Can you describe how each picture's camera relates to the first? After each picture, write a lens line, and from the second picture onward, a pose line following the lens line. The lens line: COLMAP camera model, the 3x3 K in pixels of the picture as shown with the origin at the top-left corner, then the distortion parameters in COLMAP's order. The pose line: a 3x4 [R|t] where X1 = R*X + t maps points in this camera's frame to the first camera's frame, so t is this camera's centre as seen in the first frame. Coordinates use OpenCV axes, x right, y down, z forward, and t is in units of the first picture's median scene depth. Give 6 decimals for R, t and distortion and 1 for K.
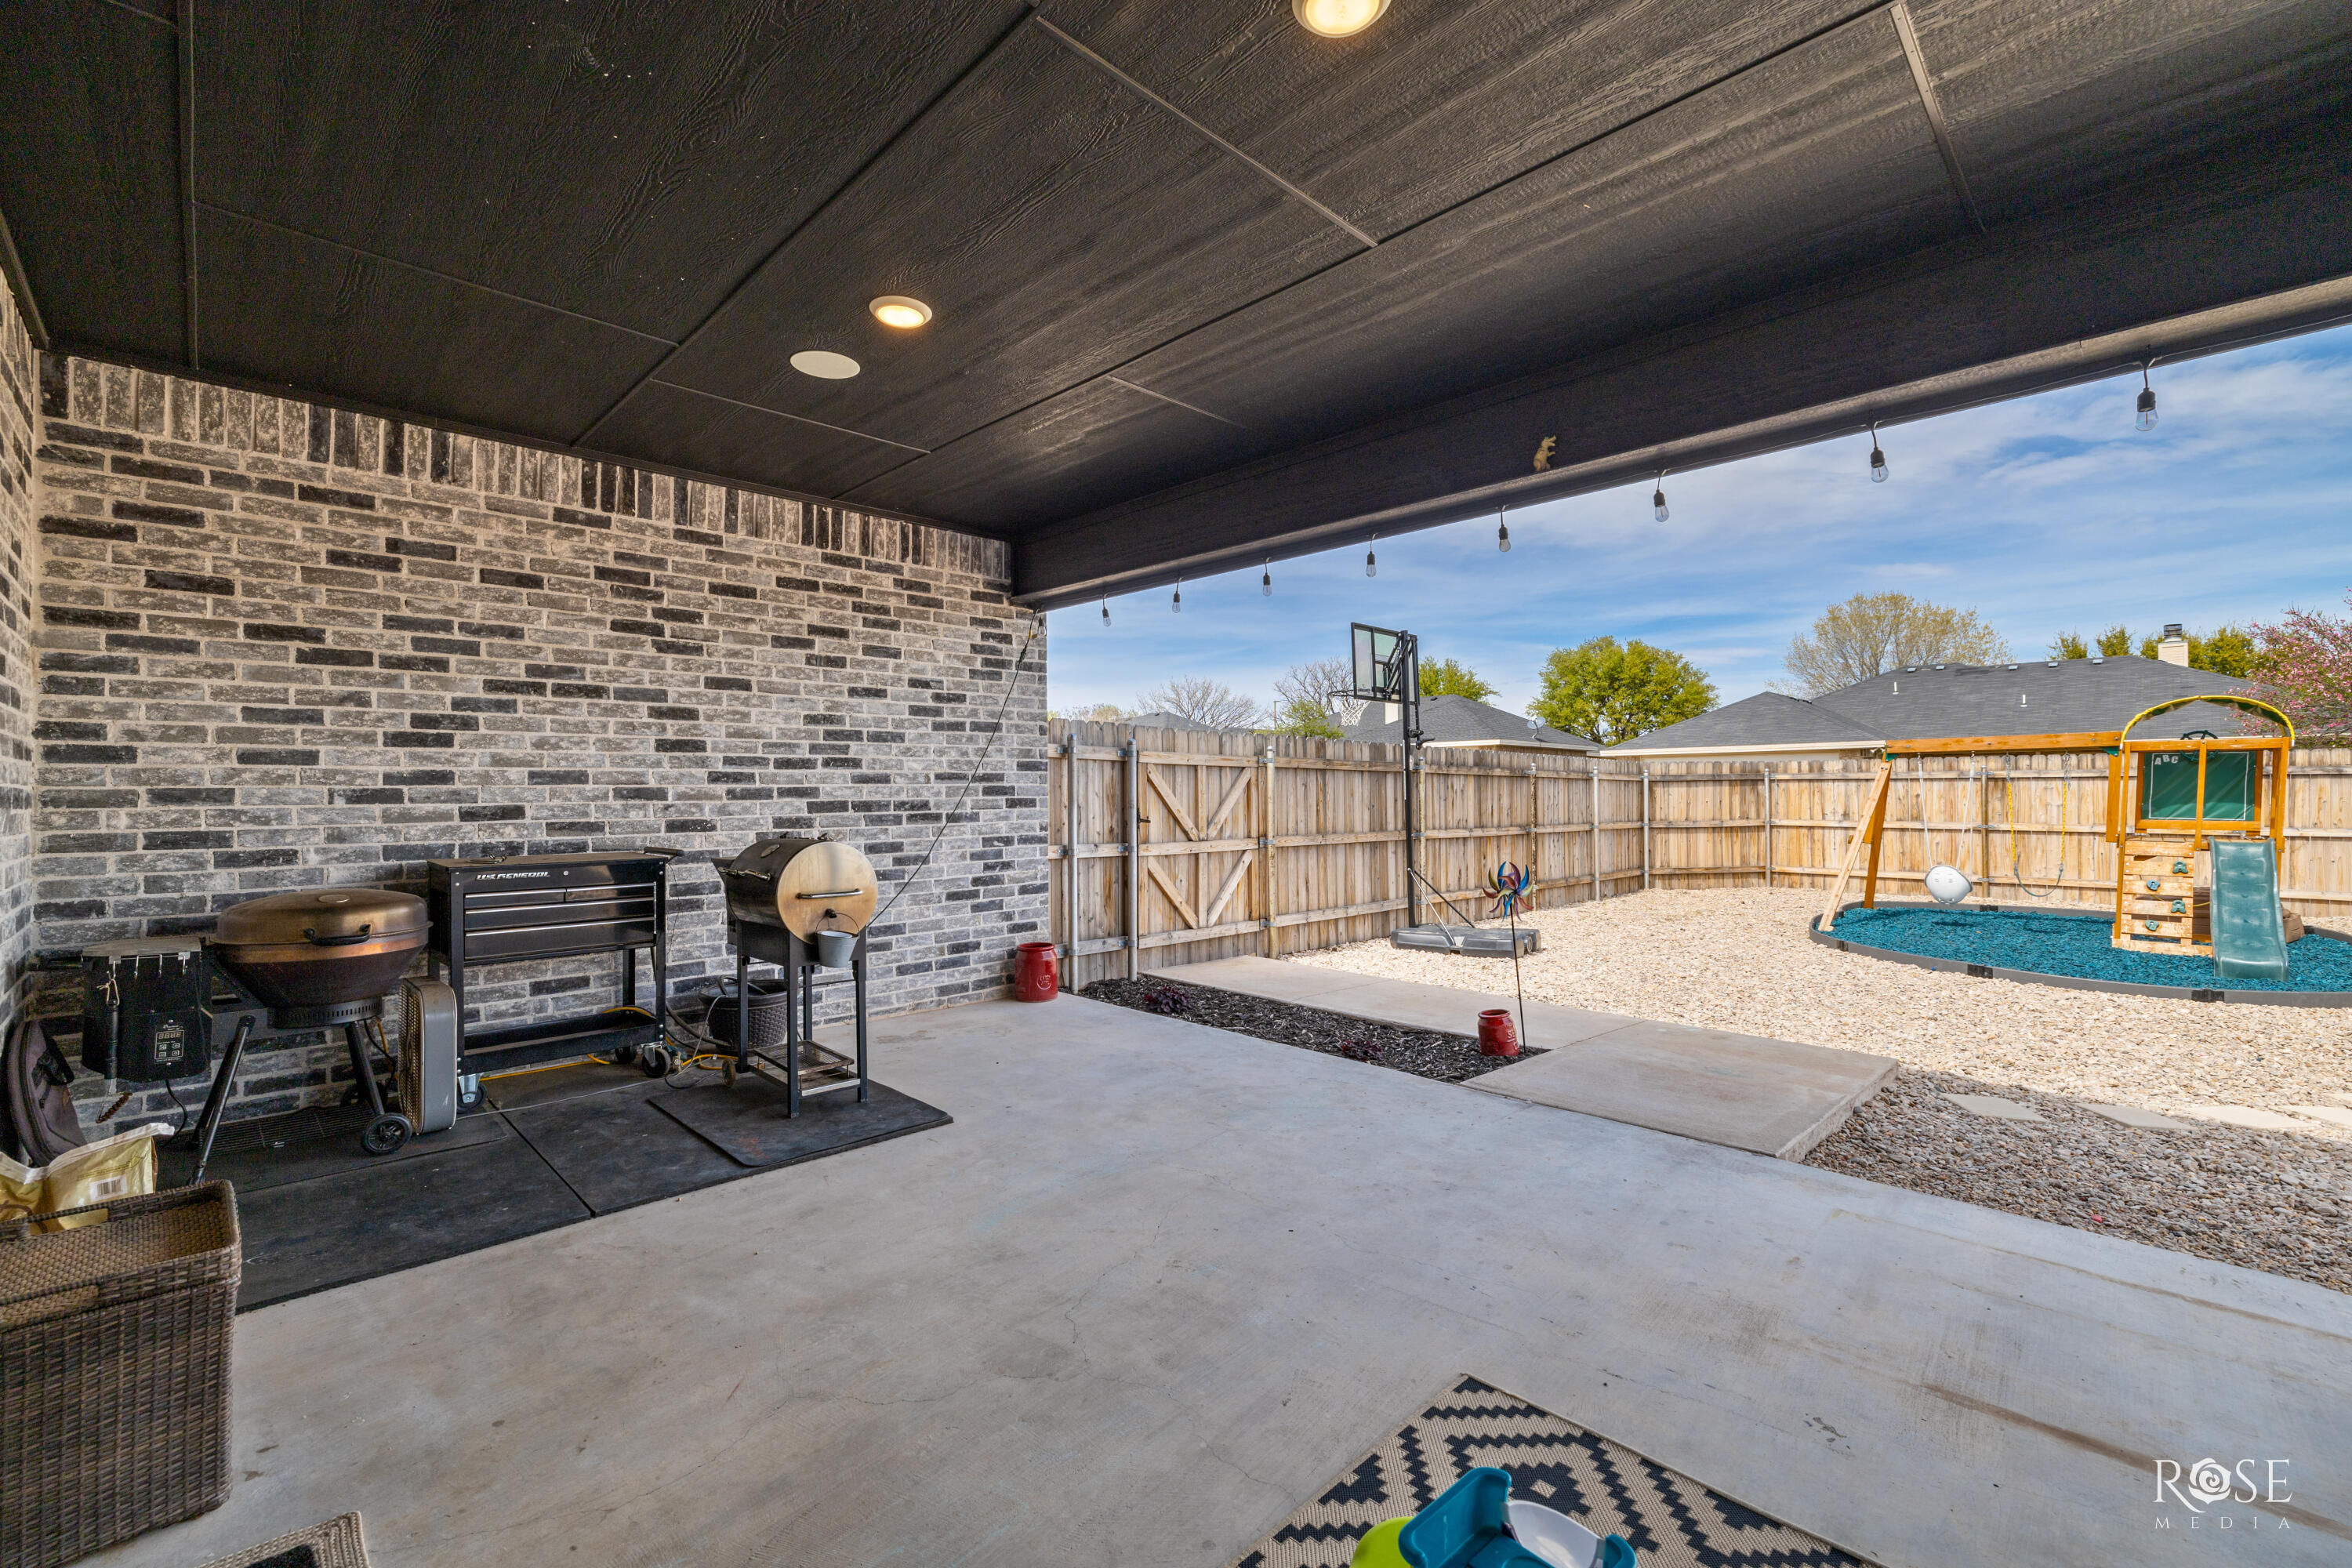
lens RADIAL K [[984.2, 0, 1173.4], [0, 984.2, 786.2], [0, 0, 1]] dist [-0.003630, 0.000766]
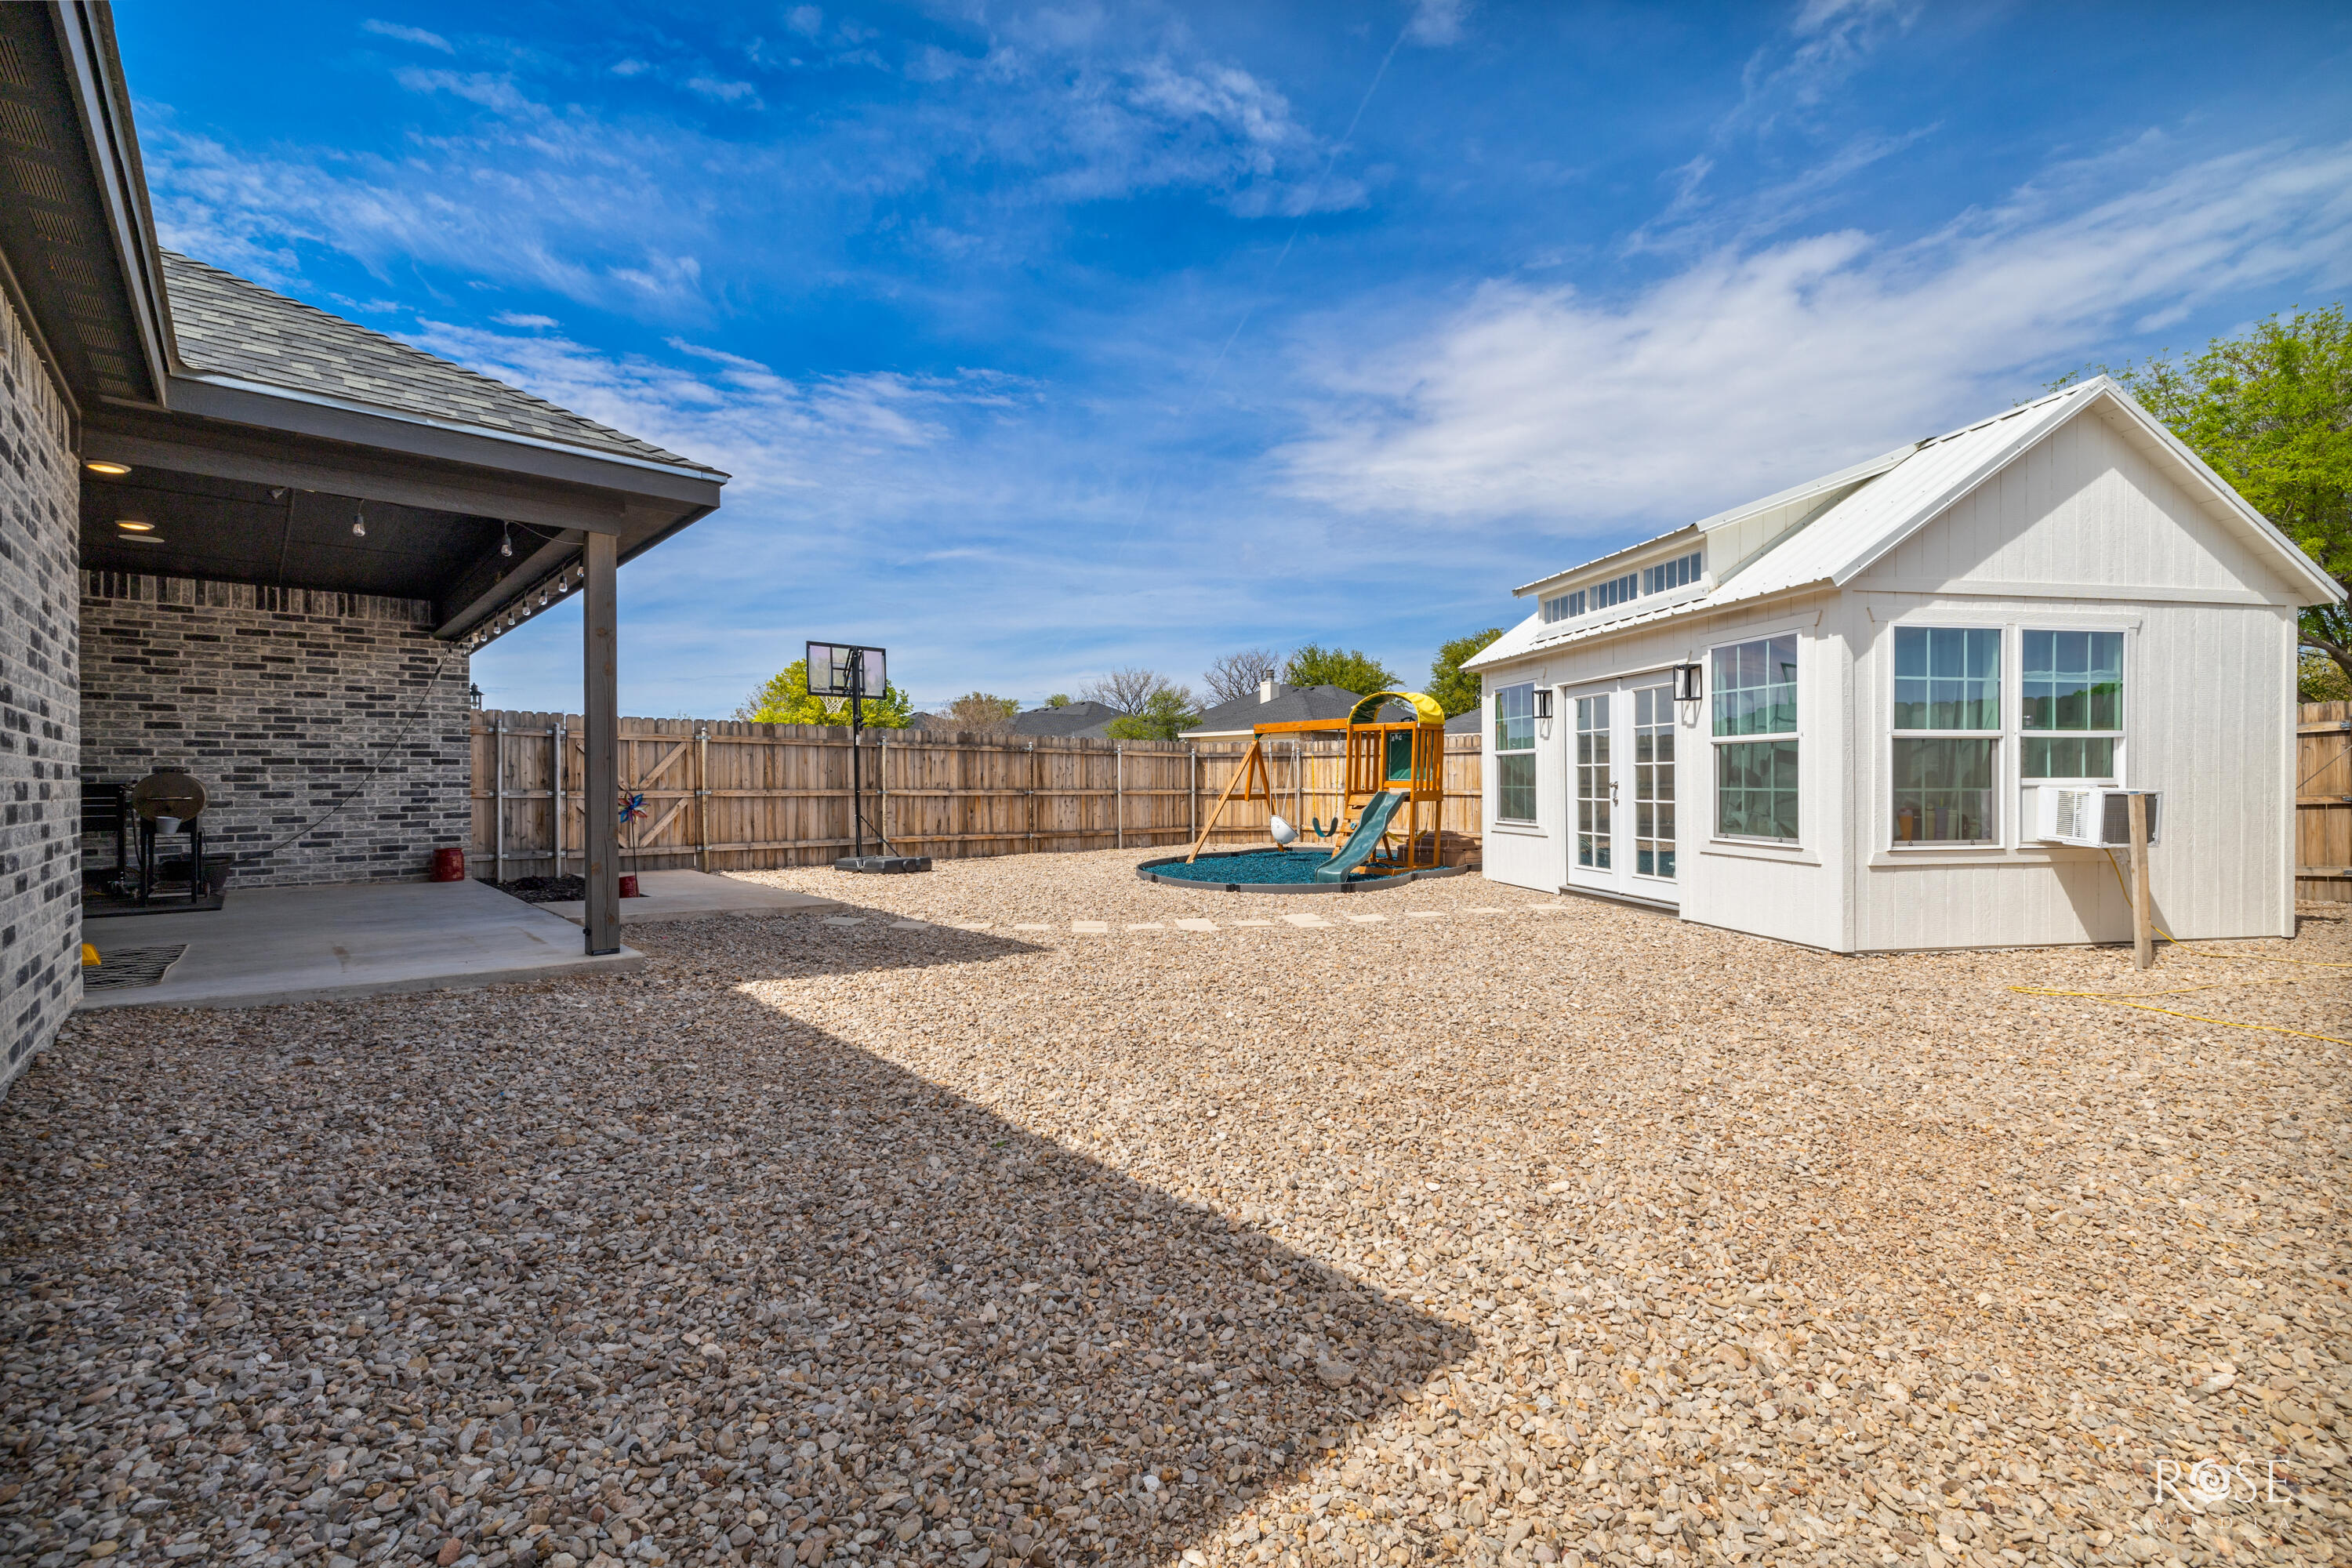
lens RADIAL K [[984.2, 0, 1184.2], [0, 984.2, 783.5], [0, 0, 1]] dist [-0.003630, 0.000766]
pose [[0.999932, 0.003475, -0.011089, 1.178144], [-0.003344, 0.999925, 0.011807, 0.032283], [0.011129, -0.011769, 0.999869, -0.659401]]
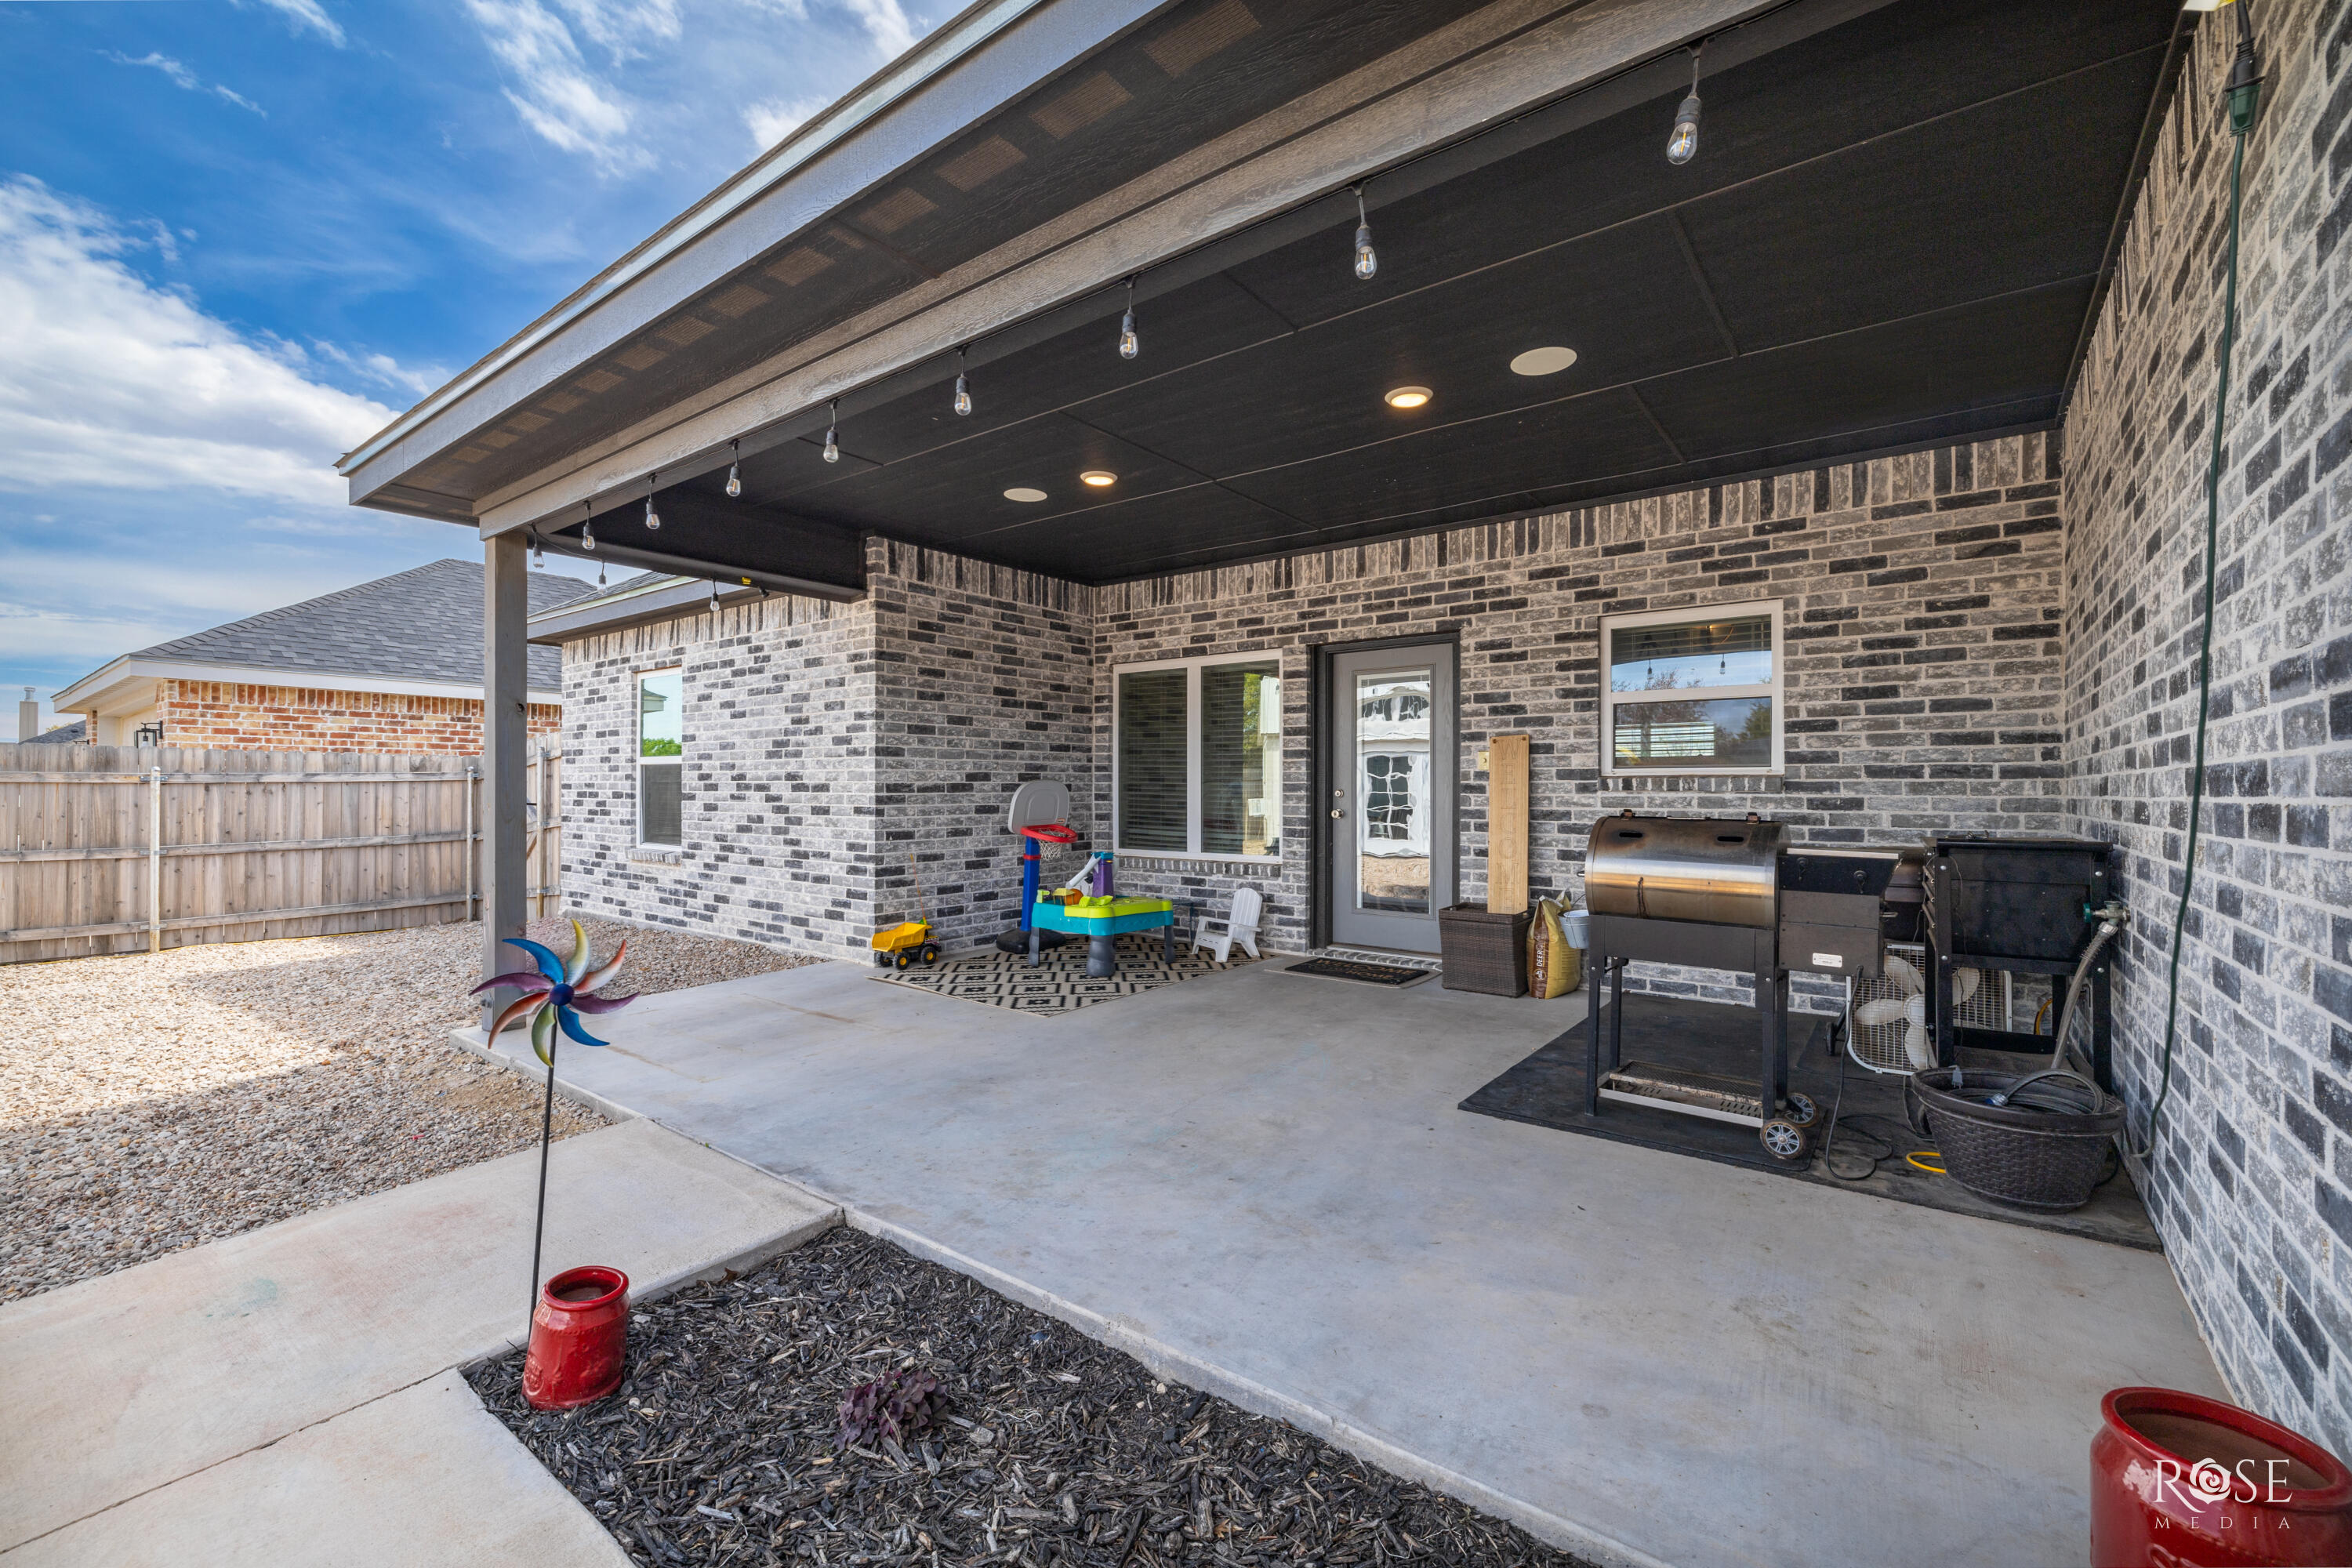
lens RADIAL K [[984.2, 0, 1174.5], [0, 984.2, 784.9], [0, 0, 1]] dist [-0.003630, 0.000766]
pose [[-0.989654, 0.003120, -0.143443, 0.168107], [0.004366, 0.999955, -0.008375, 0.029518], [0.143411, -0.008914, -0.989623, 1.731910]]
